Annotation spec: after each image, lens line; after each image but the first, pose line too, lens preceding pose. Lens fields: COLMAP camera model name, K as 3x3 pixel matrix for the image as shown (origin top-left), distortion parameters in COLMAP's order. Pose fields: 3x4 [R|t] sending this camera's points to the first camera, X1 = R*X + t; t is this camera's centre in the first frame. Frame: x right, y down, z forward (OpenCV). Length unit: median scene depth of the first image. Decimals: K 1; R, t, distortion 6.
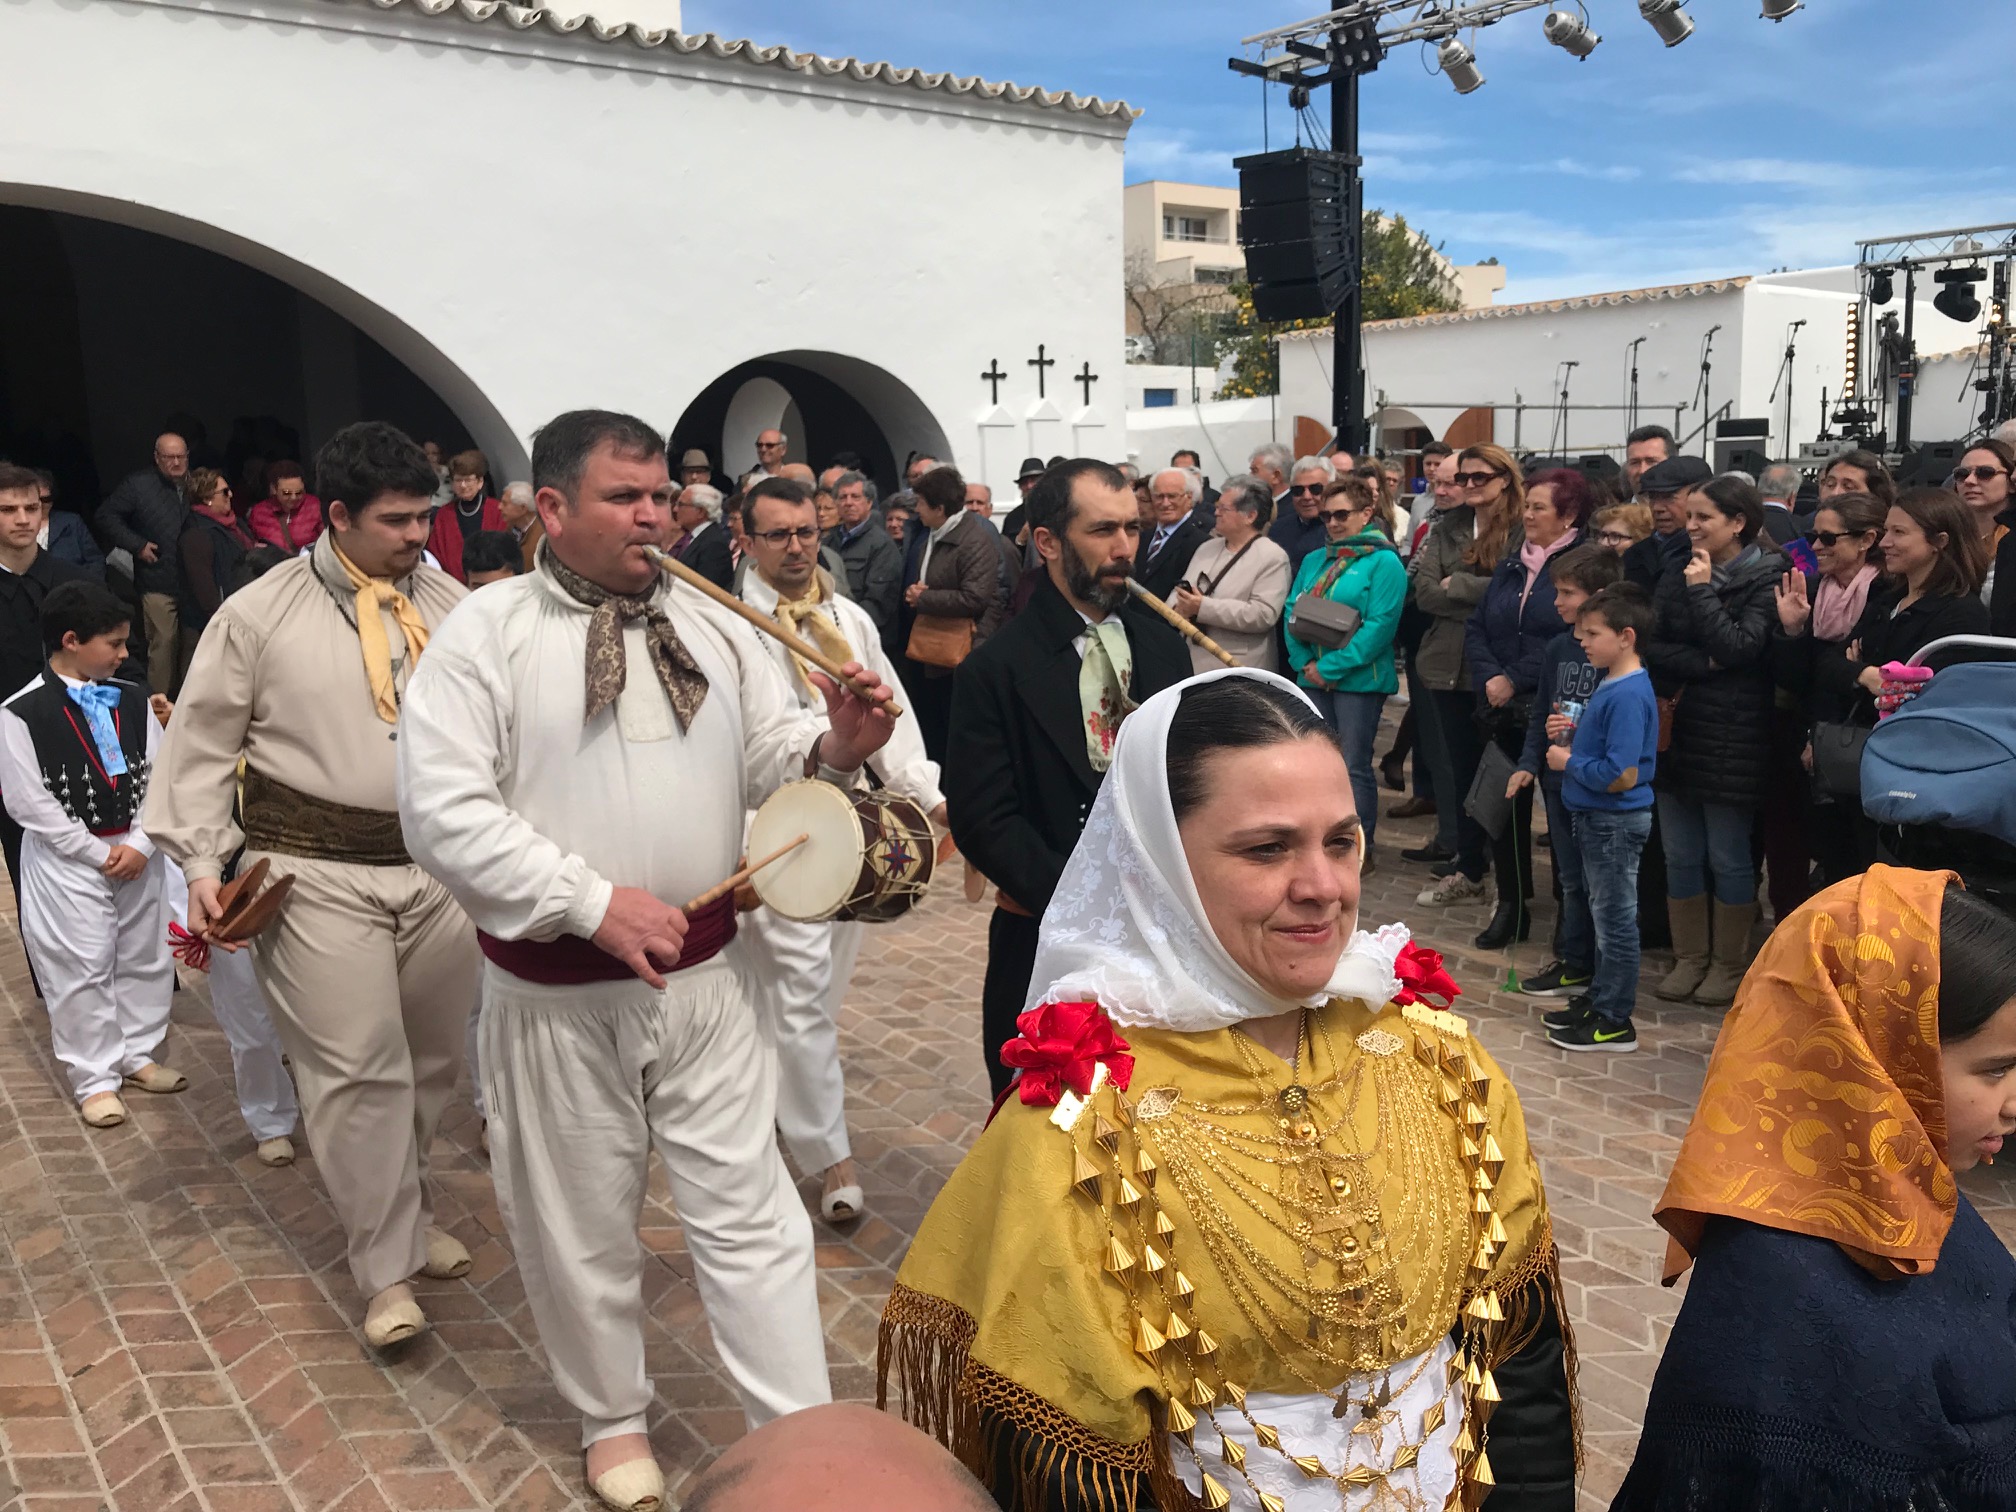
lens RADIAL K [[1693.3, 0, 1014.1], [0, 1693.3, 744.7], [0, 0, 1]] dist [0.017862, -0.017763]
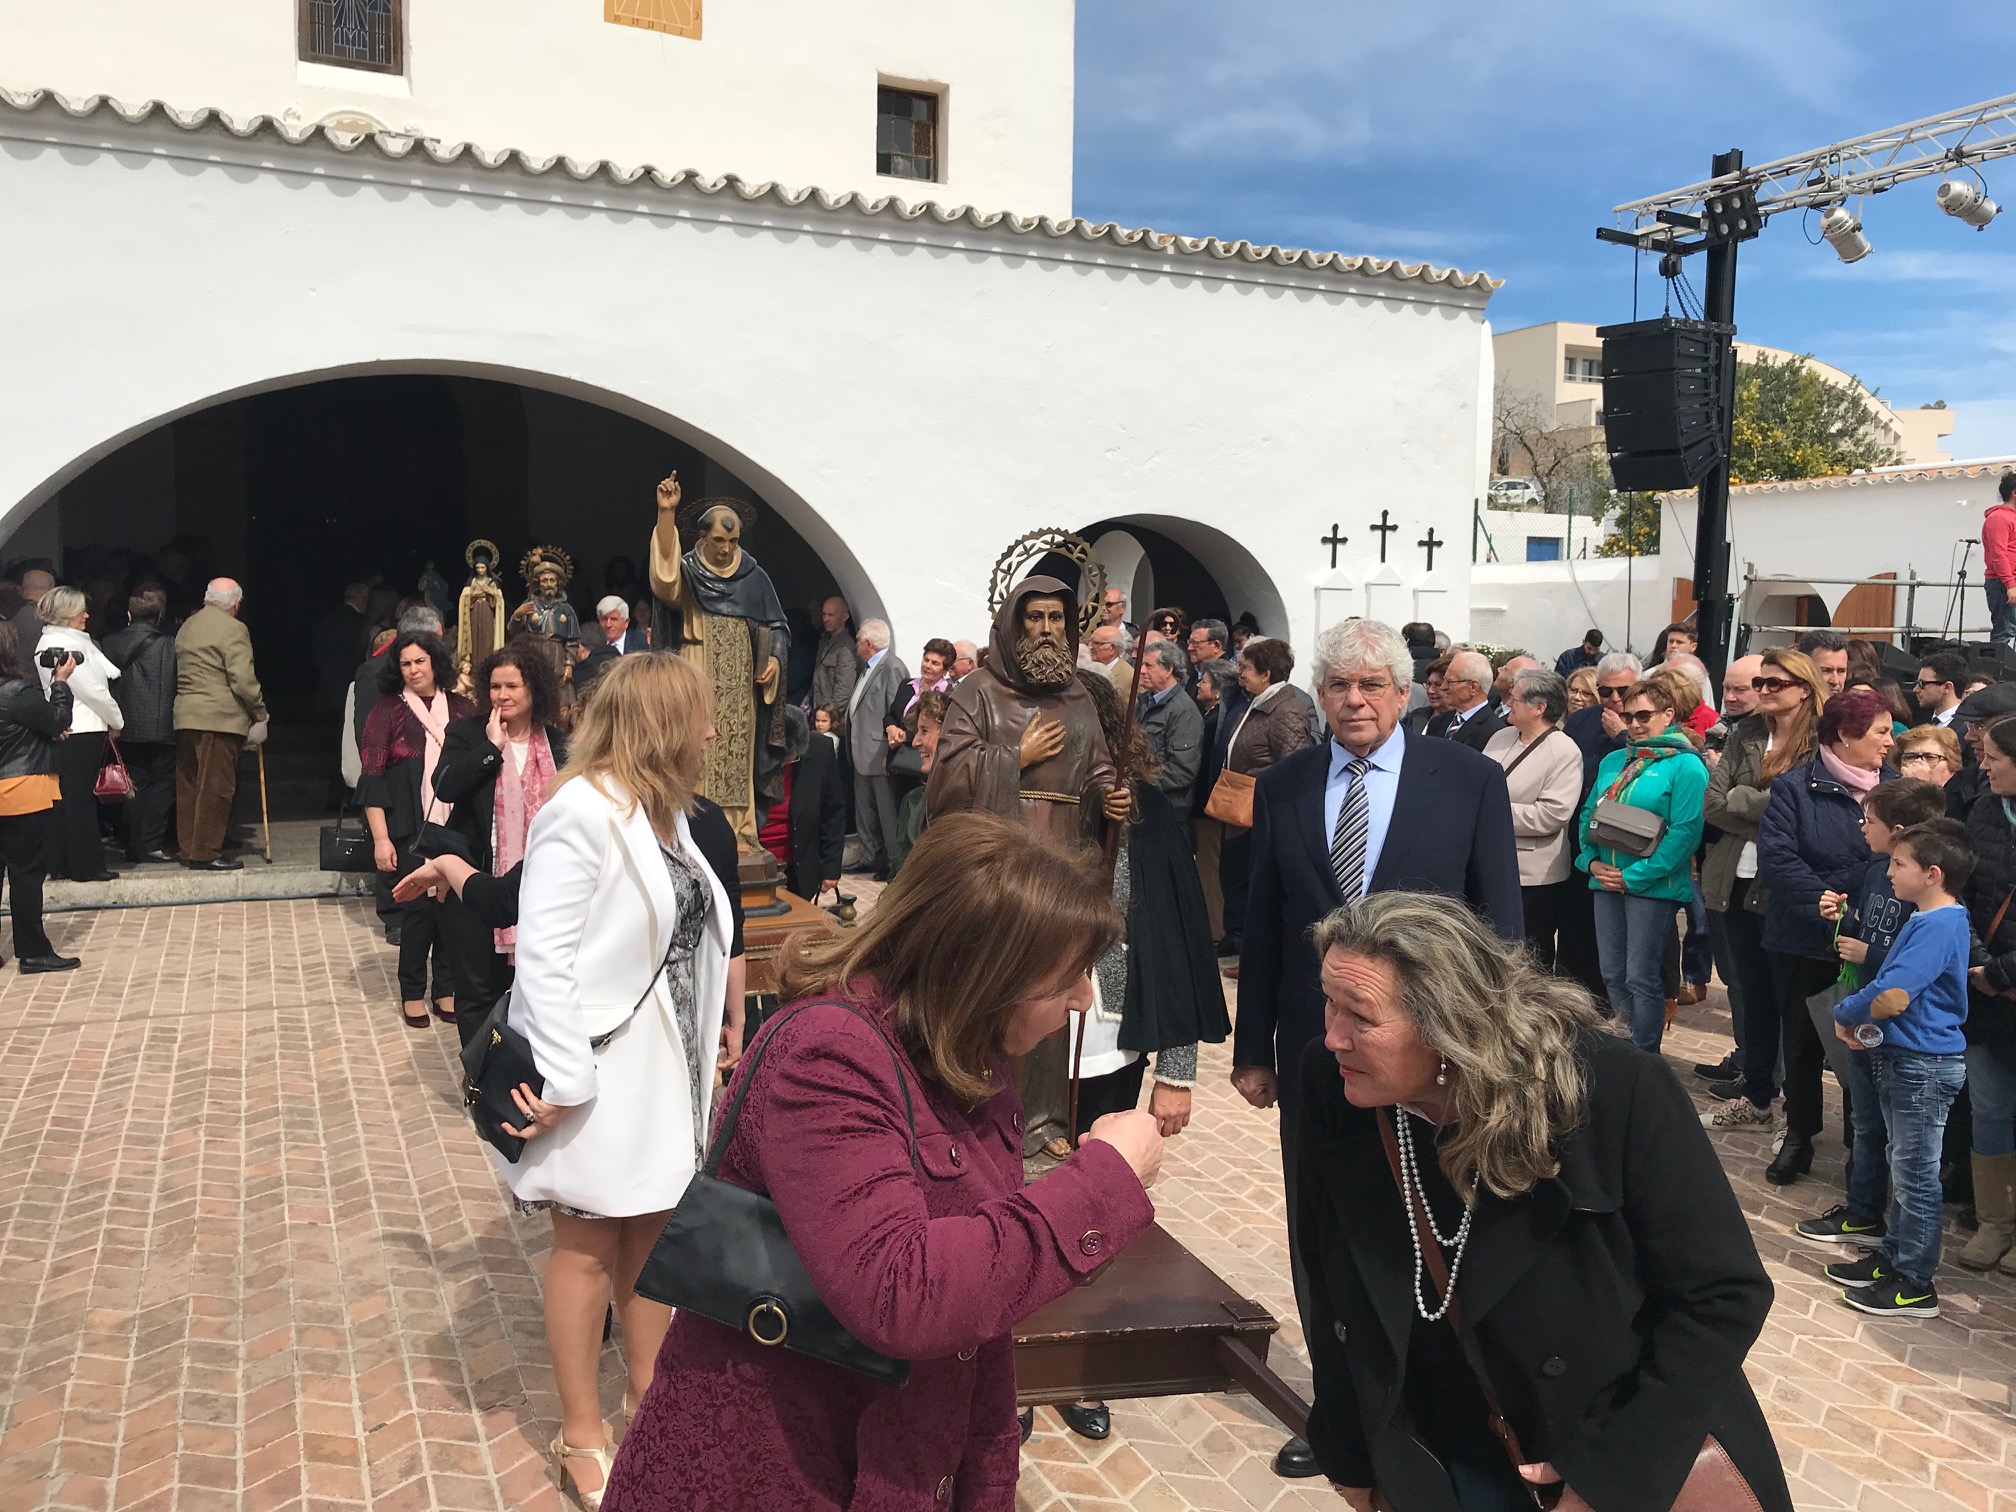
lens RADIAL K [[1693.3, 0, 989.6], [0, 1693.3, 781.9], [0, 0, 1]] dist [0.017862, -0.017763]
pose [[0.971738, 0.056618, -0.229170, 0.031024], [-0.069080, 0.996517, -0.046718, -0.014670], [0.225727, 0.061228, 0.972265, -0.020696]]
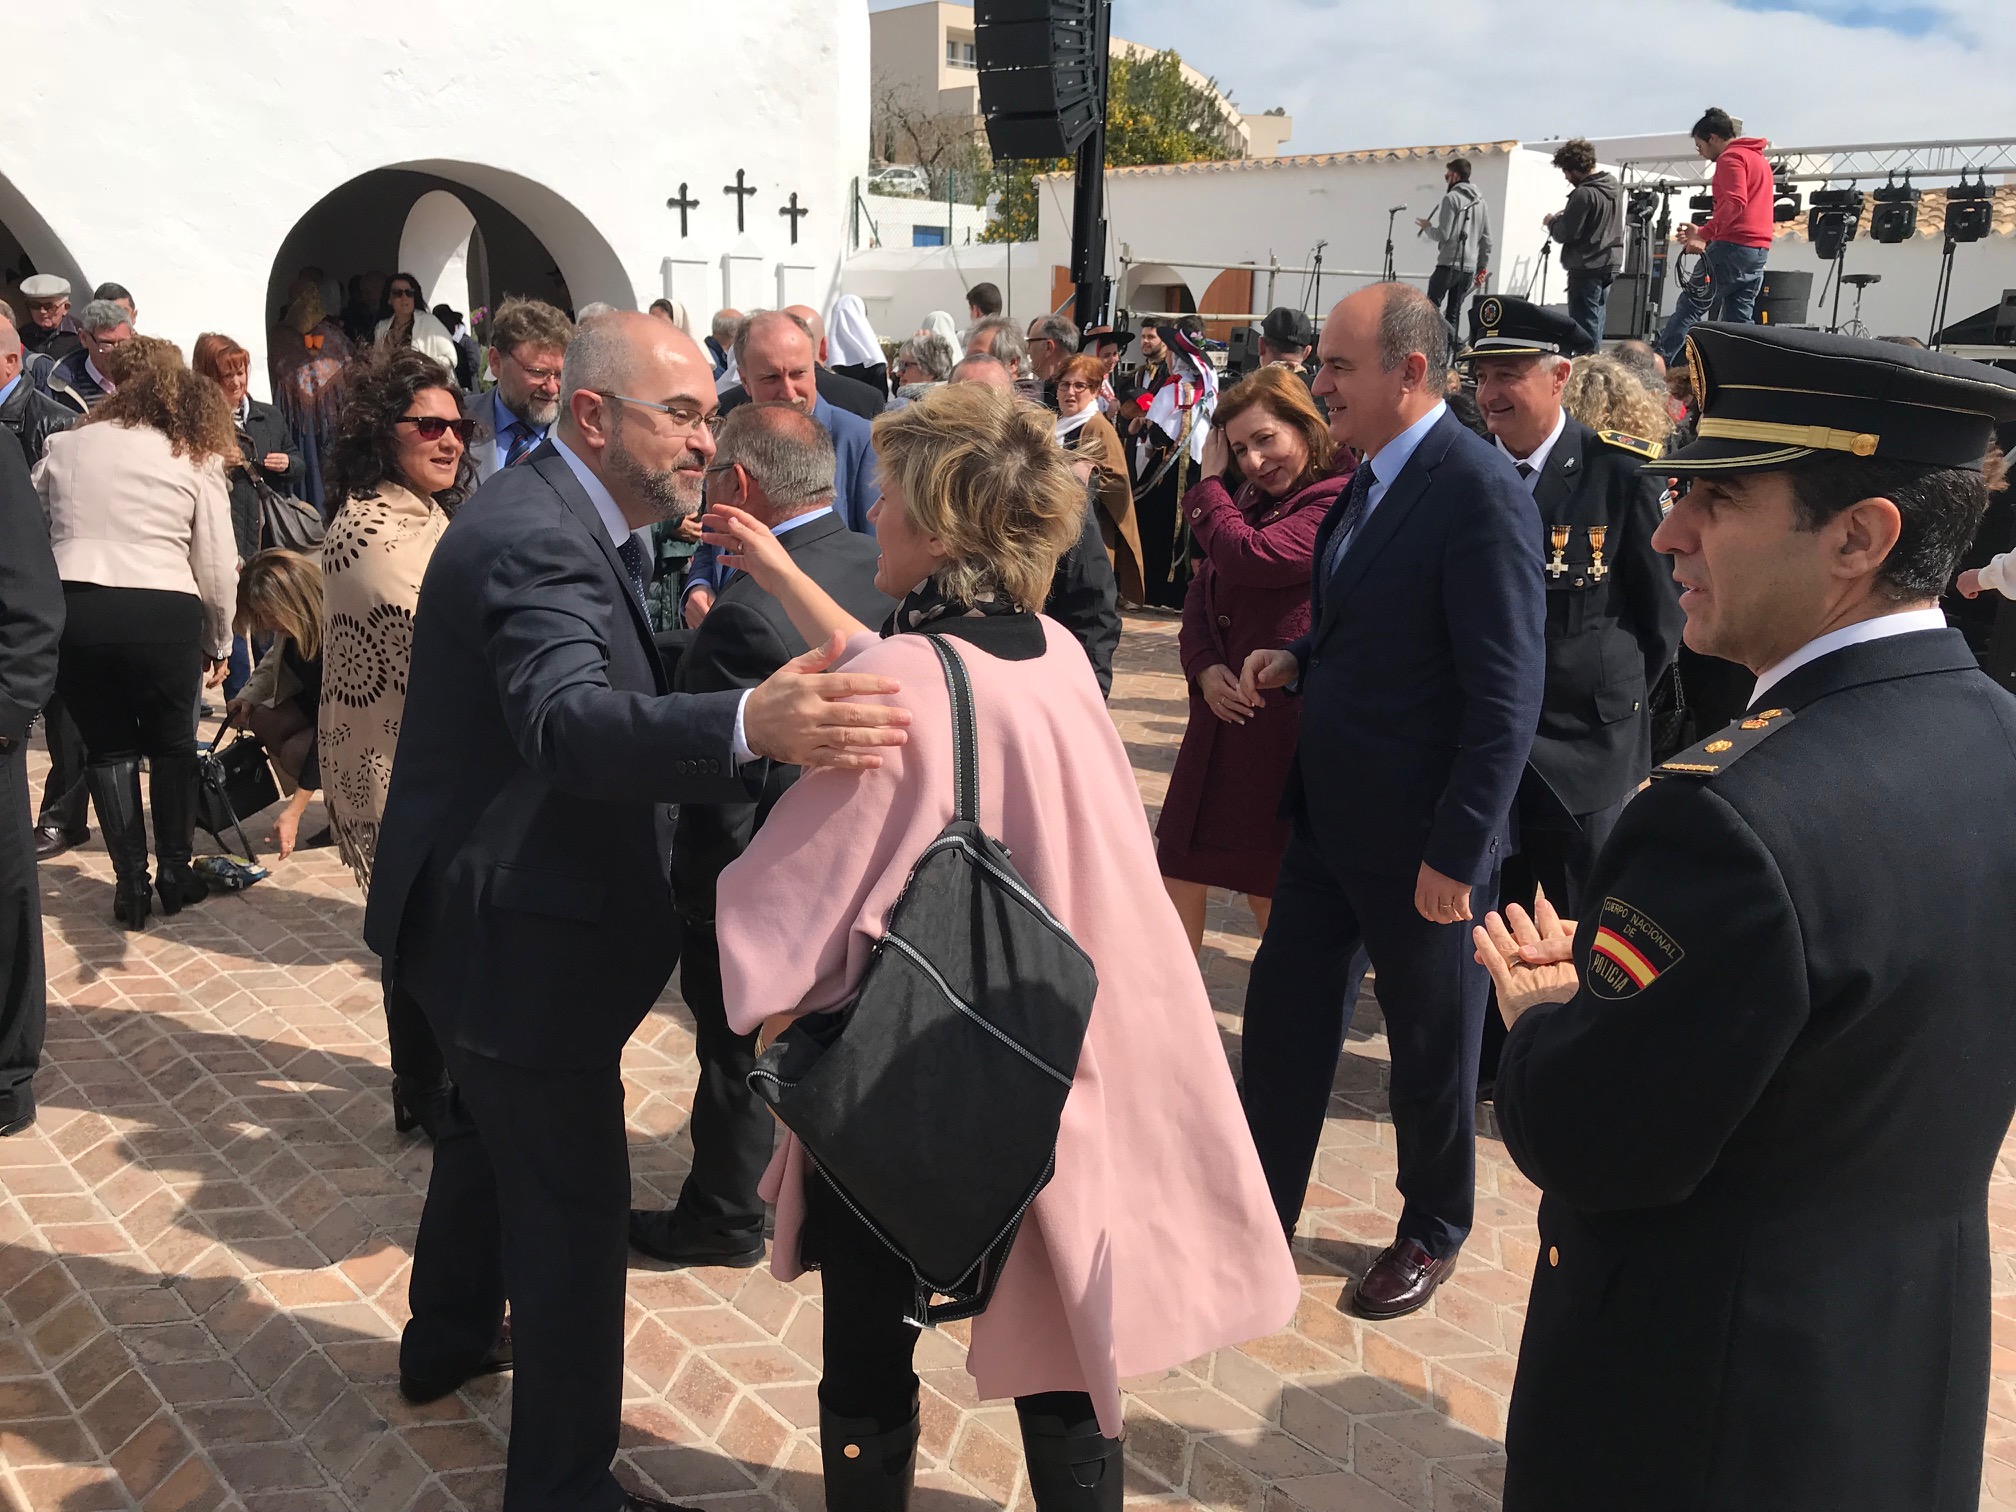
lens RADIAL K [[1693.3, 0, 1033.0], [0, 1693.3, 752.7], [0, 0, 1]] dist [0.017862, -0.017763]
pose [[0.990214, 0.010088, 0.139193, 0.051786], [-0.023303, 0.995333, 0.093644, -0.025880], [-0.137598, -0.095971, 0.985828, 0.101689]]
